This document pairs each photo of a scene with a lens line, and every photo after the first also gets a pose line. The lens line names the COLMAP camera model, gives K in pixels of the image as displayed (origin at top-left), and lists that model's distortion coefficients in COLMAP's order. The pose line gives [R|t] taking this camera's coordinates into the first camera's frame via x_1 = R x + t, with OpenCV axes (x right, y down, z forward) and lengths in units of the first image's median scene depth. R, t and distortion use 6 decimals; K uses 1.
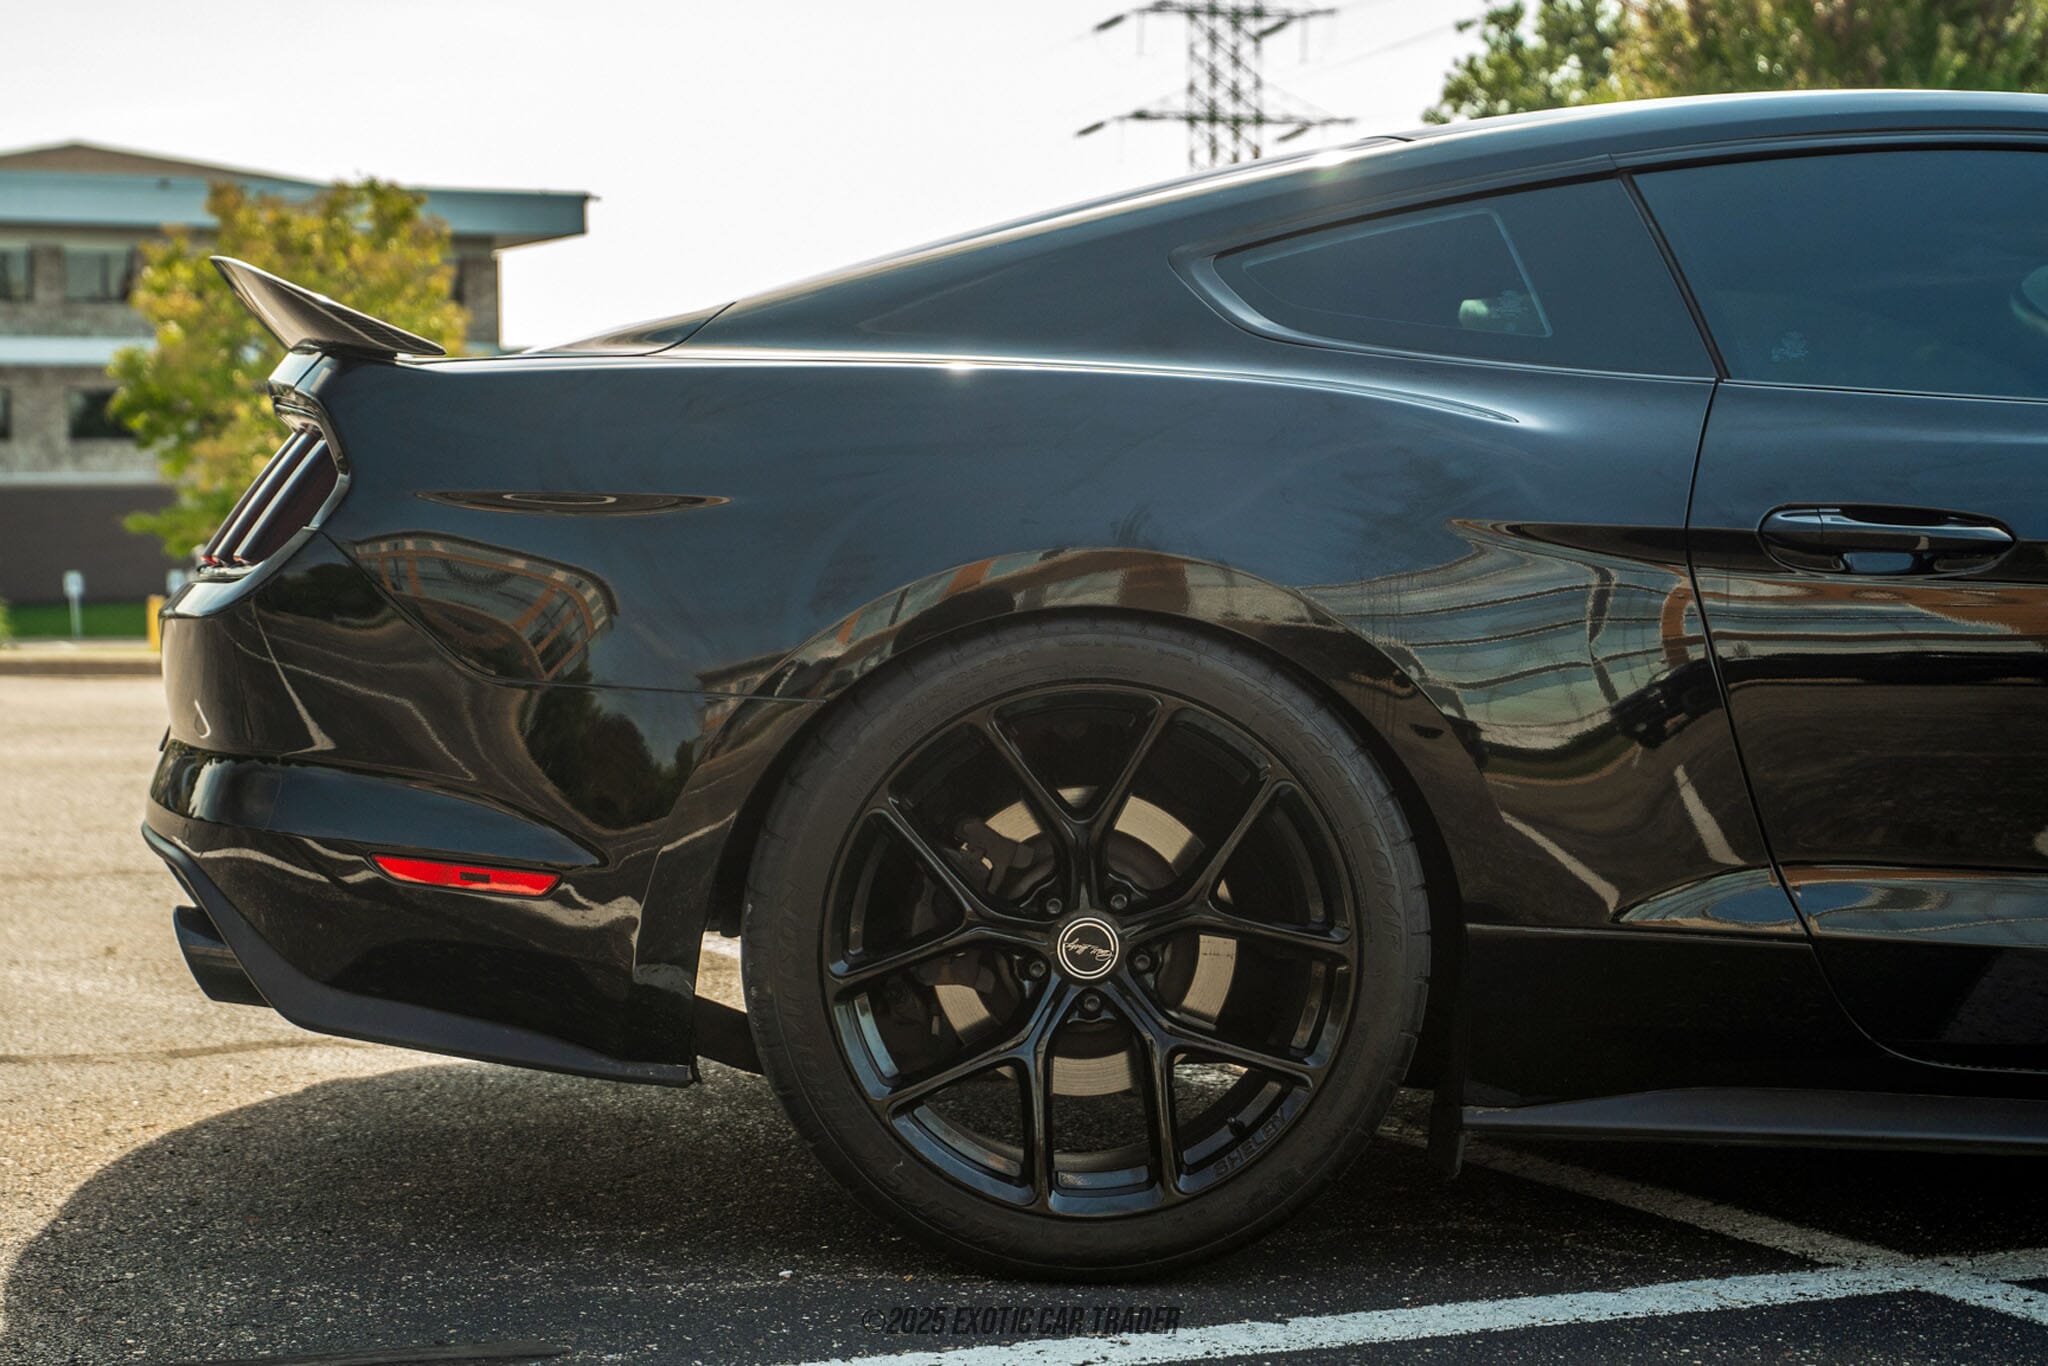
lens RADIAL K [[3024.7, 0, 1024.0], [0, 3024.7, 683.0], [0, 0, 1]] dist [0.039576, 0.025182]
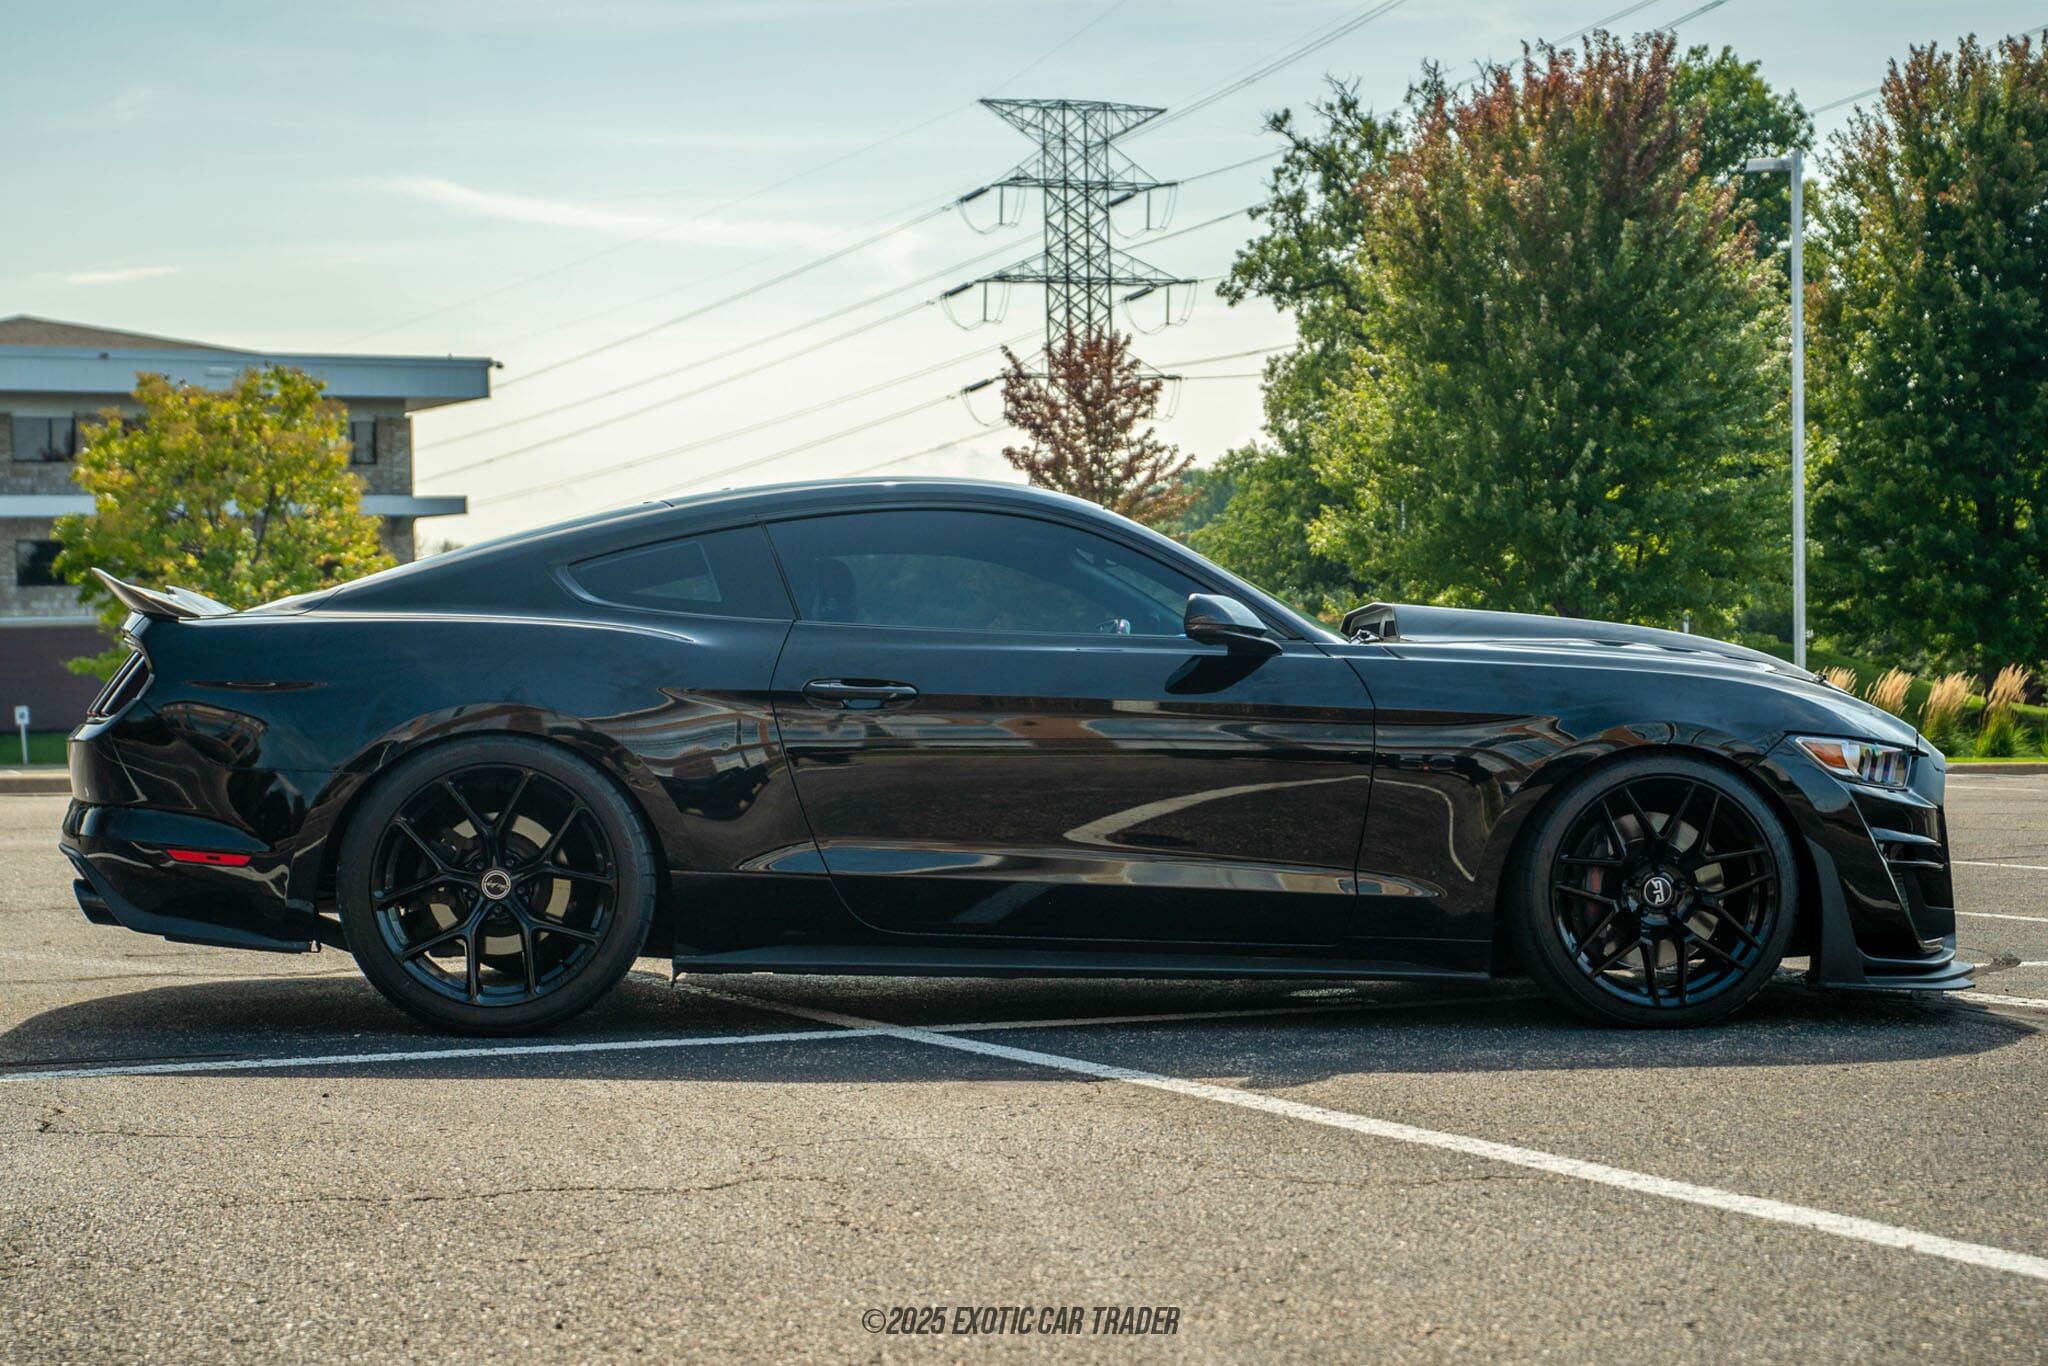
lens RADIAL K [[2783.2, 0, 1024.0], [0, 2783.2, 683.0], [0, 0, 1]] dist [0.069275, -0.011977]
pose [[0.999102, -0.014656, 0.039766, 0.291486], [0.016202, 0.999115, -0.038826, 0.023311], [-0.039162, 0.039436, 0.998454, -0.936710]]
